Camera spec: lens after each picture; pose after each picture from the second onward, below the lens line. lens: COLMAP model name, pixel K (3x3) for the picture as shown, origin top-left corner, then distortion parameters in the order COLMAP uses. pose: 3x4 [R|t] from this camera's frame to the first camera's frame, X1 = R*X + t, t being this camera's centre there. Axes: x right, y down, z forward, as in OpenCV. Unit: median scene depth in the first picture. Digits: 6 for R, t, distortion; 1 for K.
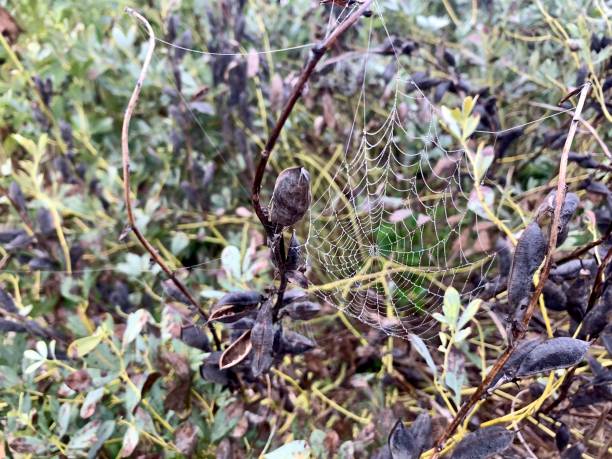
lens RADIAL K [[469.6, 0, 306.0], [0, 469.6, 229.5], [0, 0, 1]] dist [-0.007630, -0.000668]
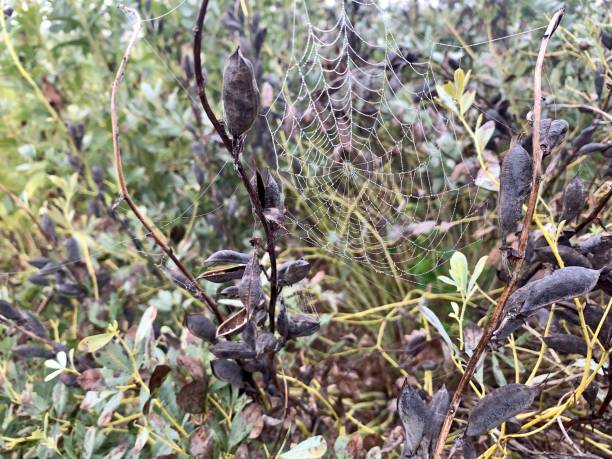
lens RADIAL K [[469.6, 0, 306.0], [0, 469.6, 229.5], [0, 0, 1]] dist [-0.007630, -0.000668]
pose [[0.993236, -0.075470, -0.088236, 0.071094], [0.063493, 0.989288, -0.131447, 0.143976], [0.097211, 0.124955, 0.987389, 0.016140]]
